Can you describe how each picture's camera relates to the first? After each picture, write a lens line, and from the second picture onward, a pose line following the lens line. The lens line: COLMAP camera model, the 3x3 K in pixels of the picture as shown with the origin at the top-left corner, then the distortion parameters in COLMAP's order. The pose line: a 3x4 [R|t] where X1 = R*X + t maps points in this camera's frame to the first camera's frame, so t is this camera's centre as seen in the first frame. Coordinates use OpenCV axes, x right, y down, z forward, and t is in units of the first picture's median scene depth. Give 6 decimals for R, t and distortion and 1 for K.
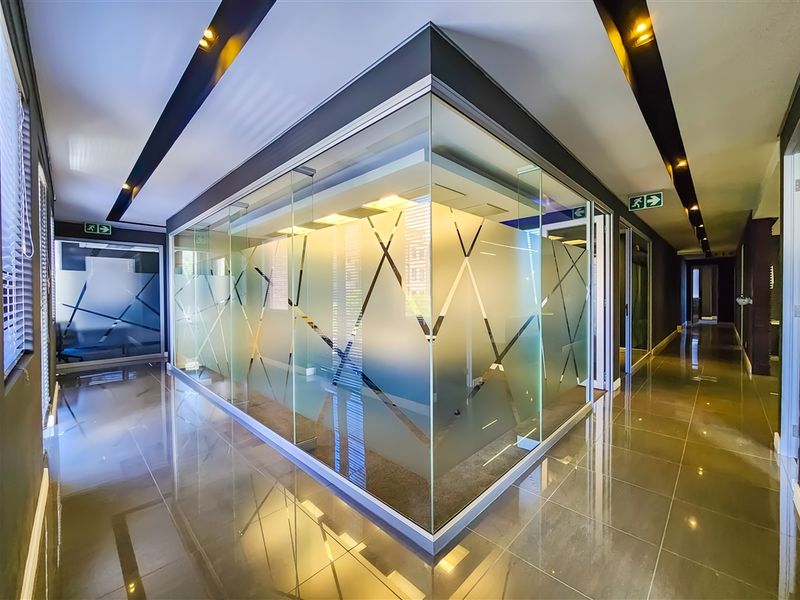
lens RADIAL K [[328.5, 0, 395.0], [0, 328.5, 298.7], [0, 0, 1]] dist [-0.000956, -0.000085]
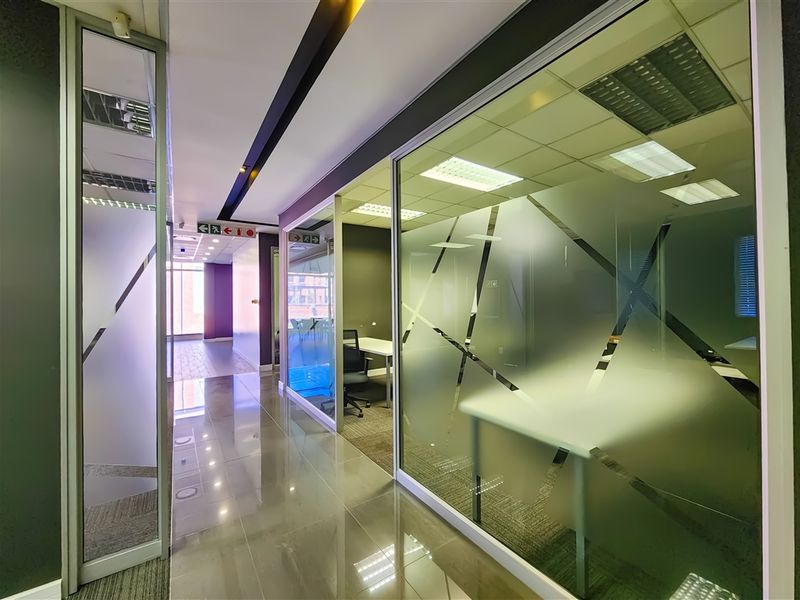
lens RADIAL K [[328.5, 0, 405.2], [0, 328.5, 299.8], [0, 0, 1]] dist [-0.000956, -0.000085]
pose [[0.982117, 0.000564, -0.188268, -0.213568], [-0.003026, 0.999914, -0.012787, -0.000287], [0.188245, 0.013128, 0.982034, 0.215332]]
